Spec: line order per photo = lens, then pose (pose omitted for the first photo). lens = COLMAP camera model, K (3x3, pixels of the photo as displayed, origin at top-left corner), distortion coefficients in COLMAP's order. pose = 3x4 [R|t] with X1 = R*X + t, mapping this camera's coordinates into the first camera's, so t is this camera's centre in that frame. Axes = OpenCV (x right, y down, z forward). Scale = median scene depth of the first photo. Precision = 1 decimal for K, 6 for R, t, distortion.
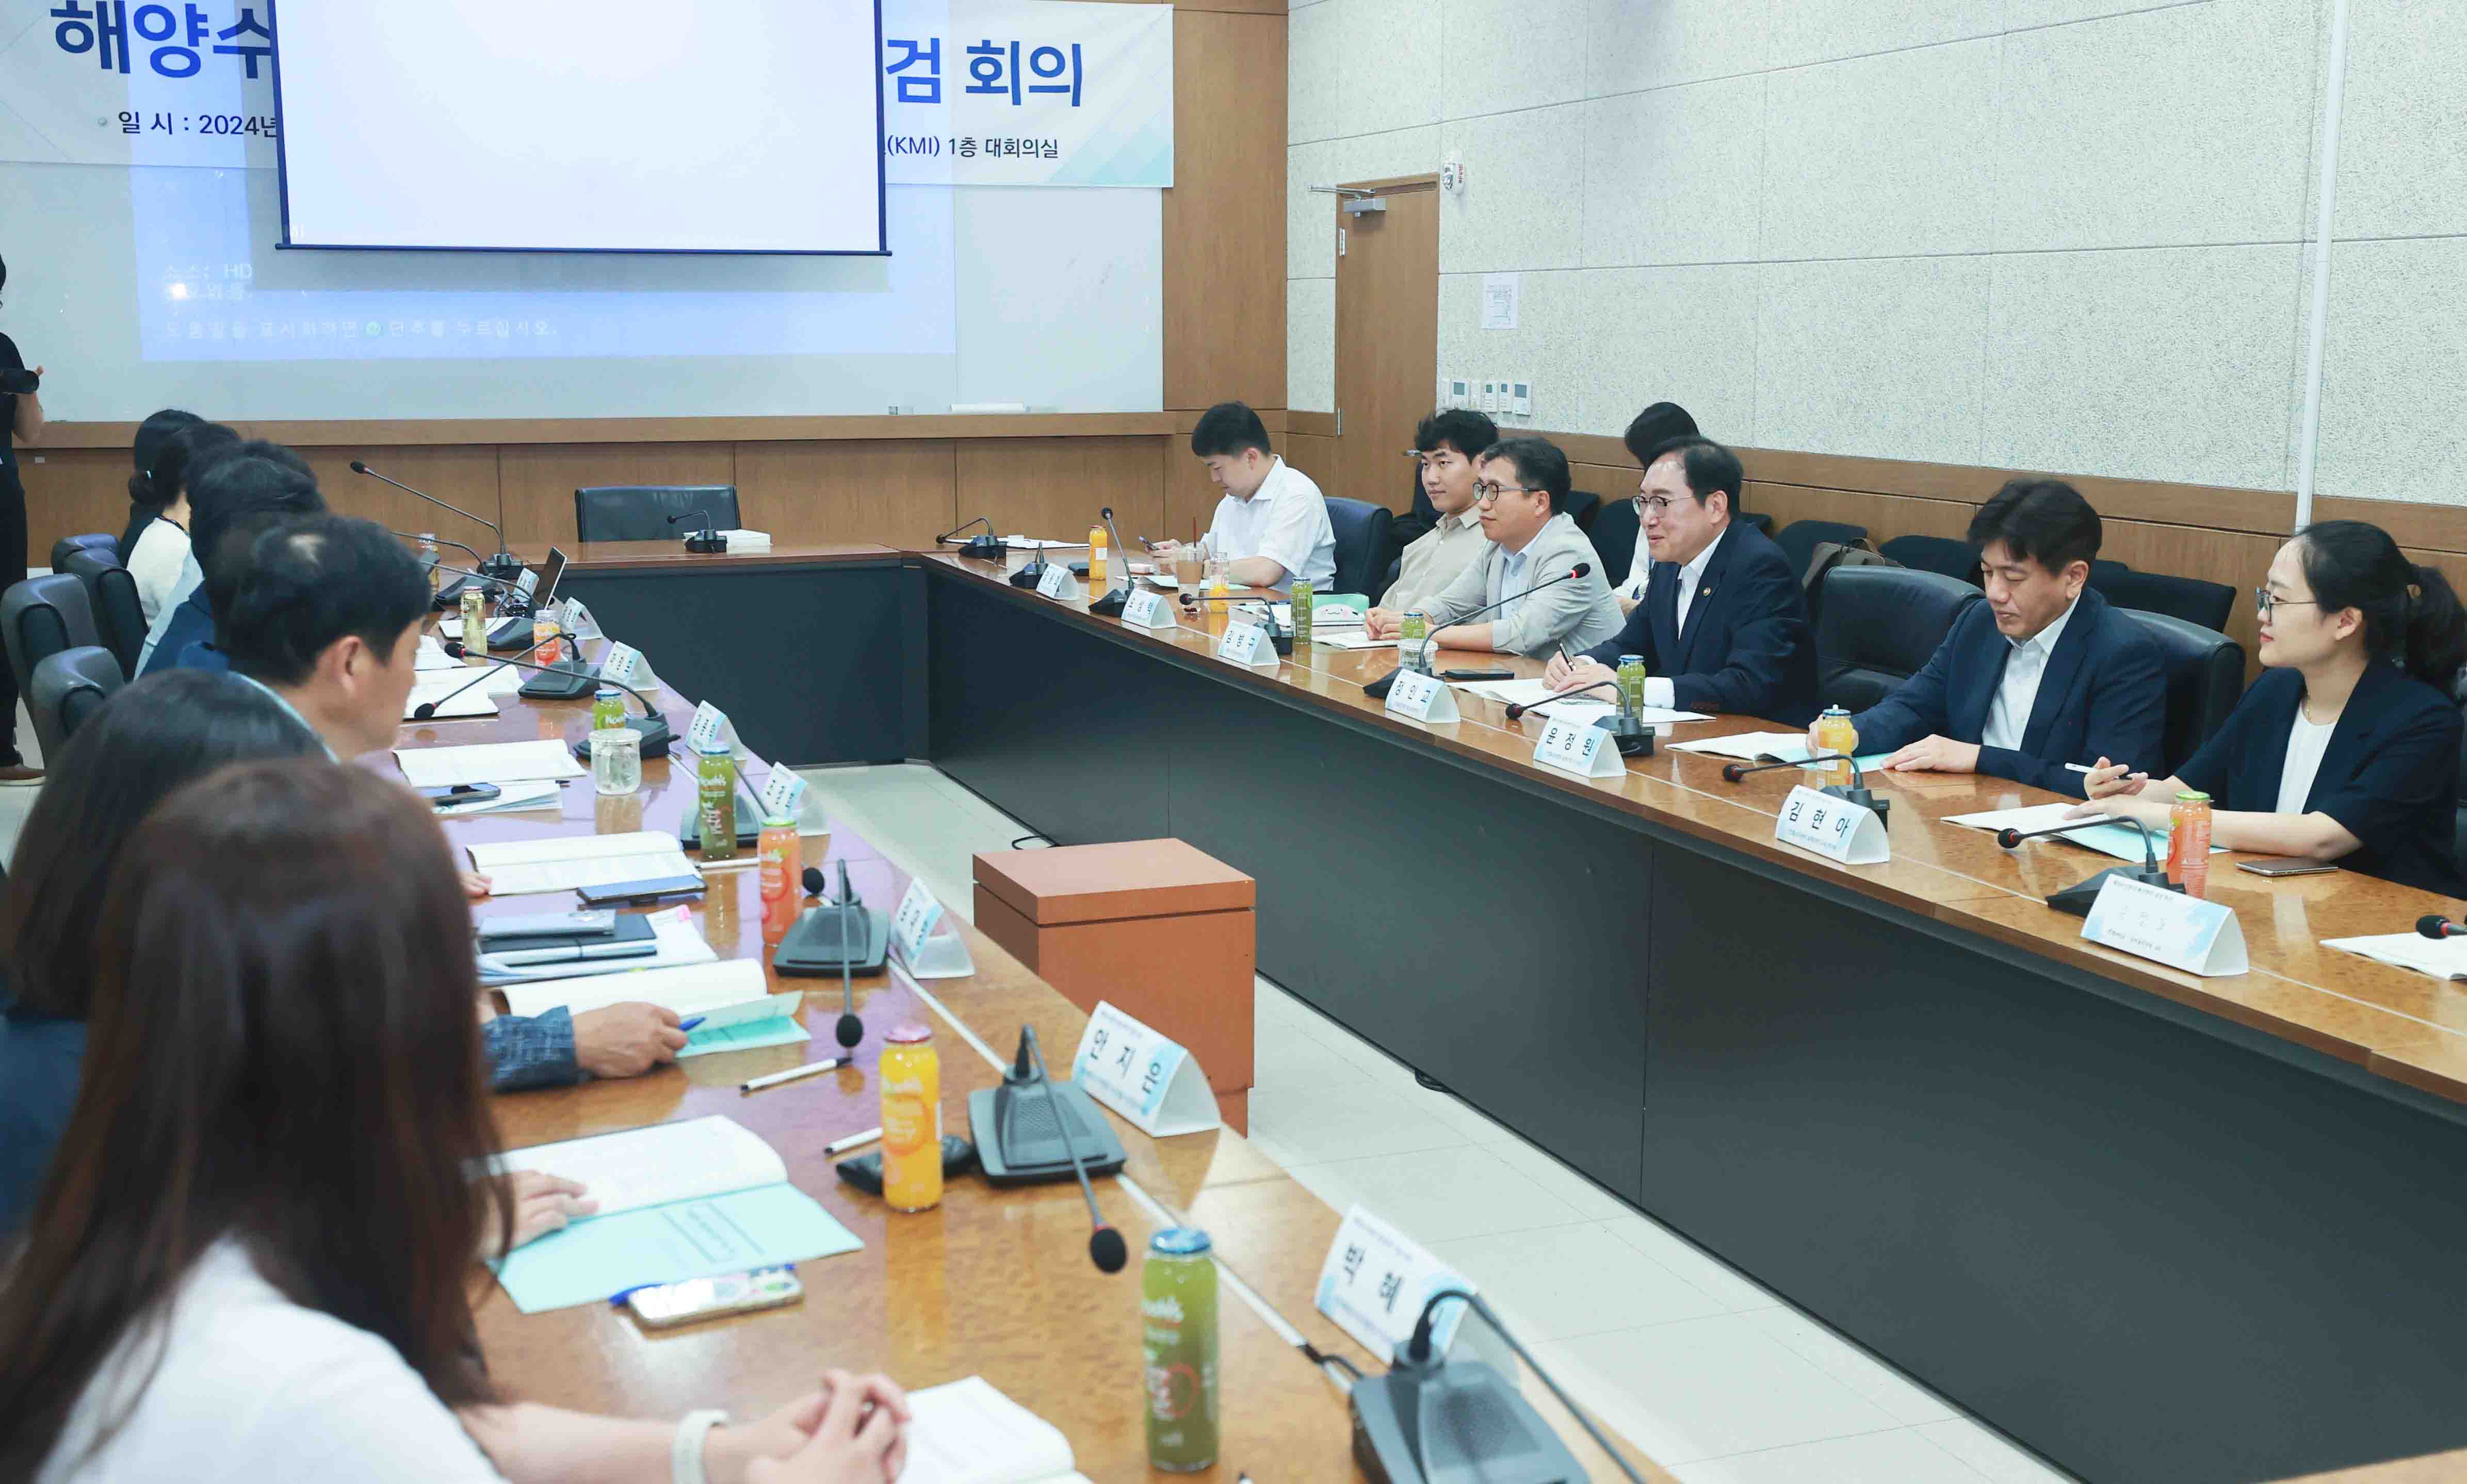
lens RADIAL K [[2641.7, 0, 1233.5], [0, 2641.7, 742.0], [0, 0, 1]] dist [0.015135, 0.054667]
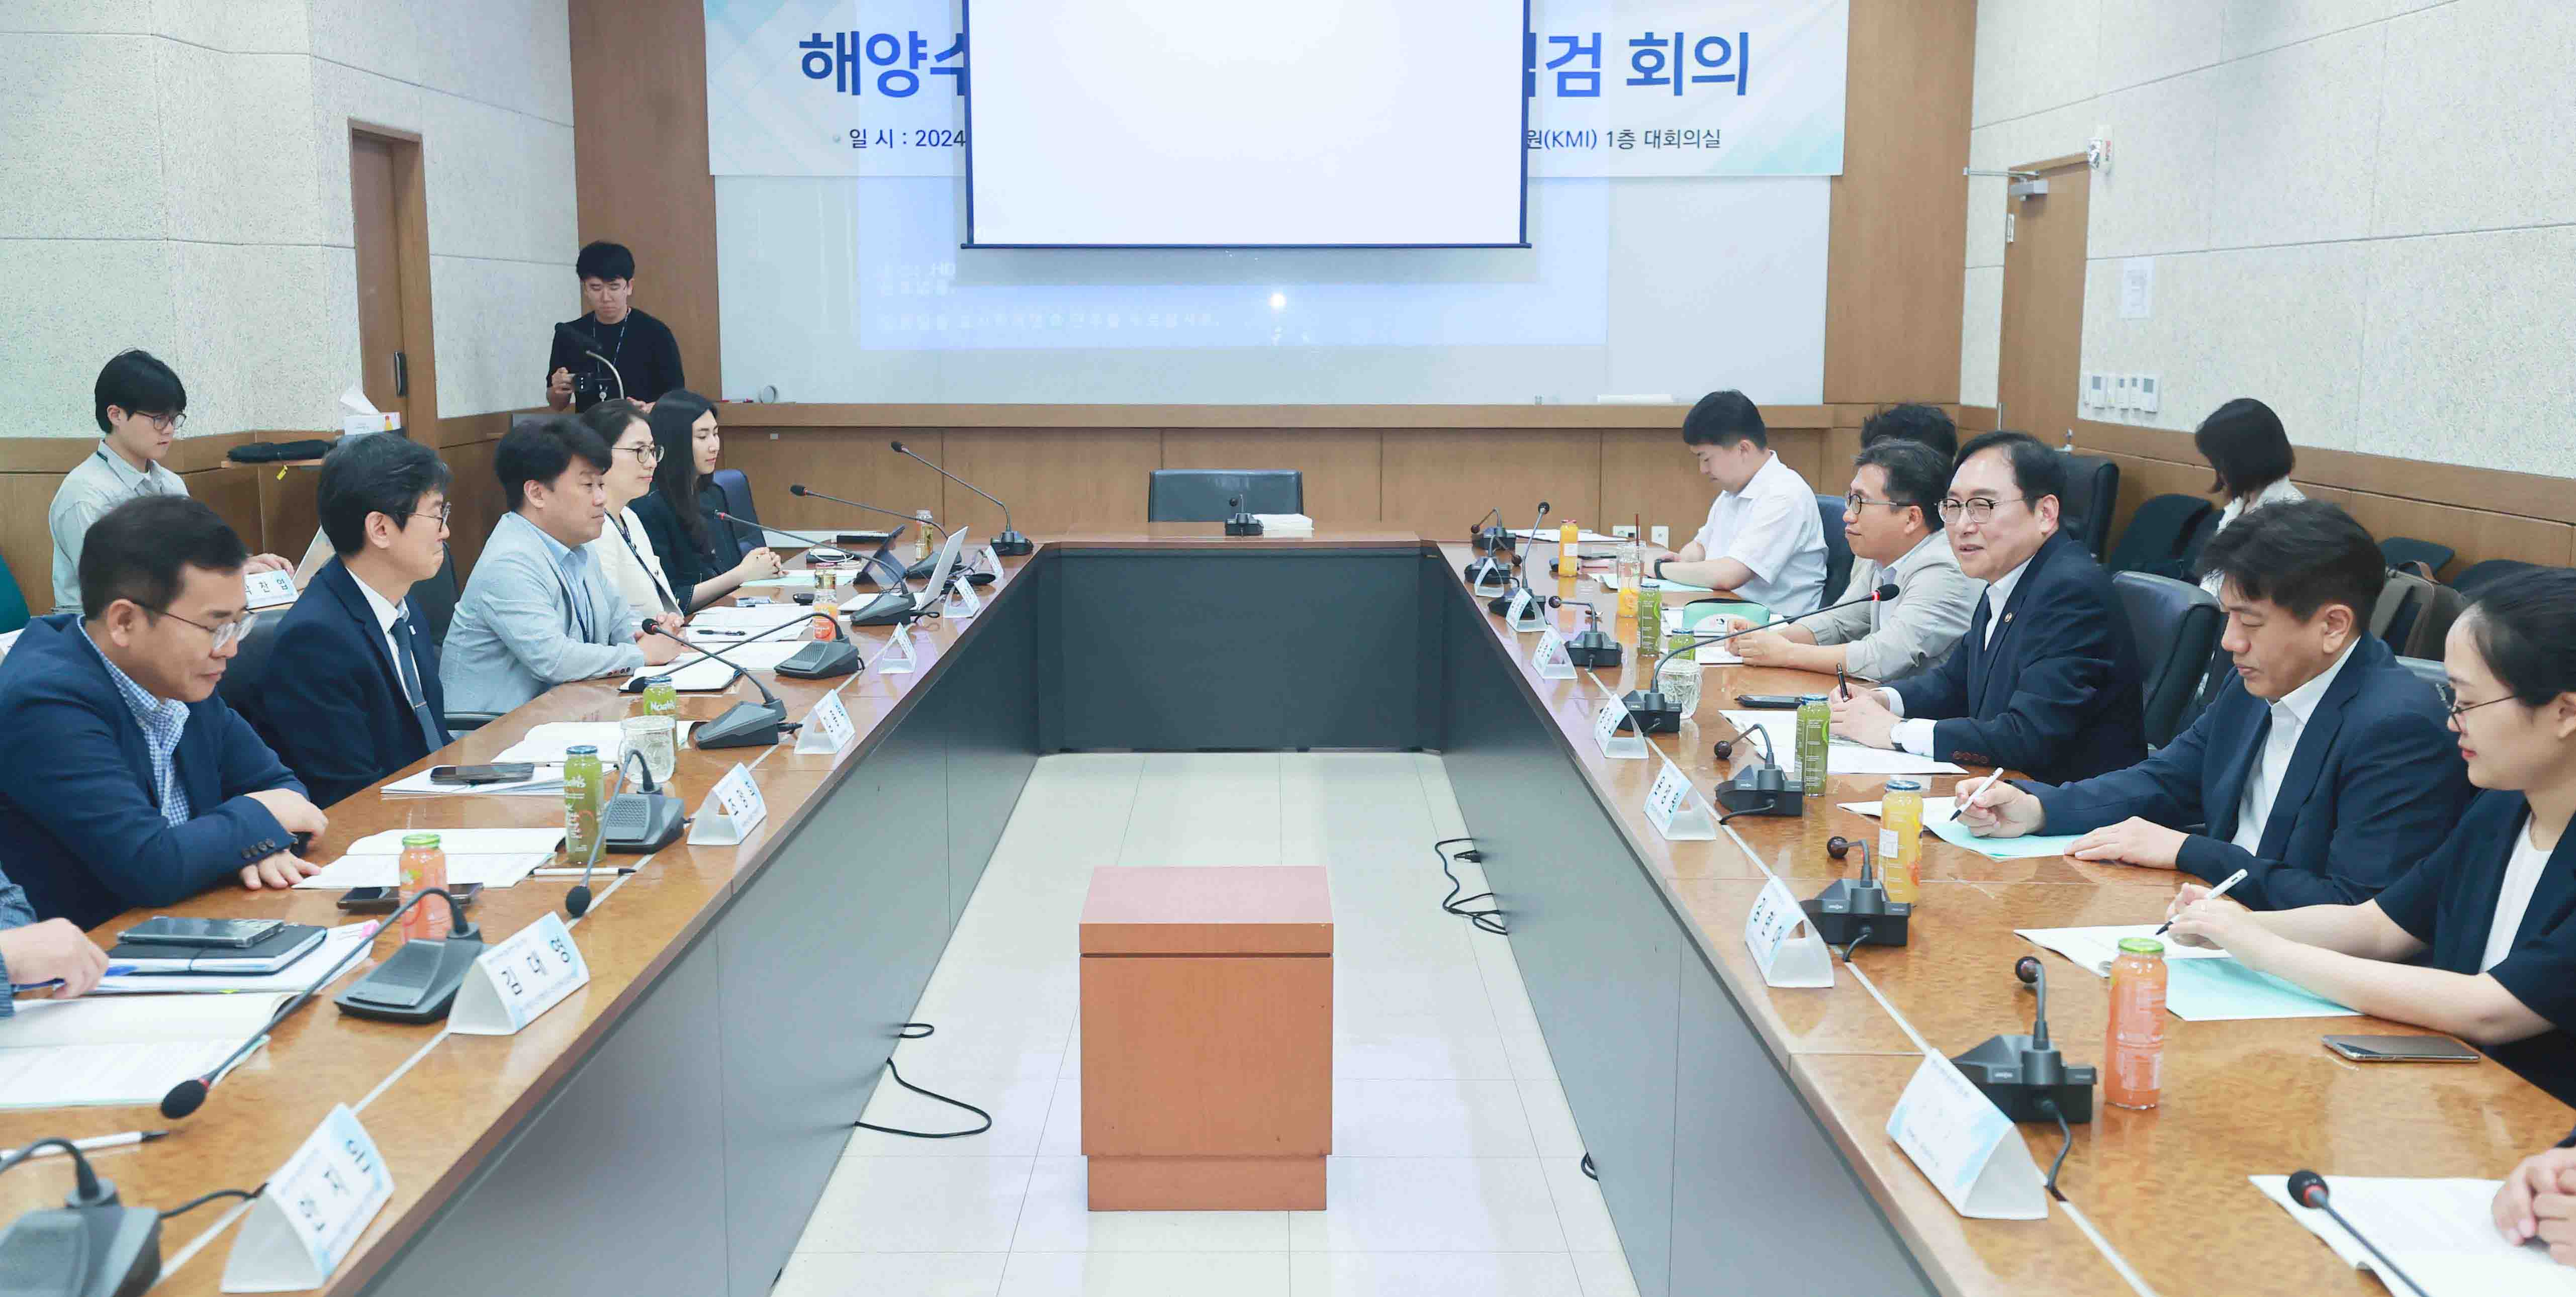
lens RADIAL K [[2446.8, 0, 1288.0], [0, 2446.8, 648.5], [0, 0, 1]] dist [0.021056, 0.012616]
pose [[0.932897, 0.047303, -0.357024, 0.133980], [-0.055942, 0.998337, -0.013901, -0.013419], [0.355773, 0.032941, 0.933992, 0.102966]]
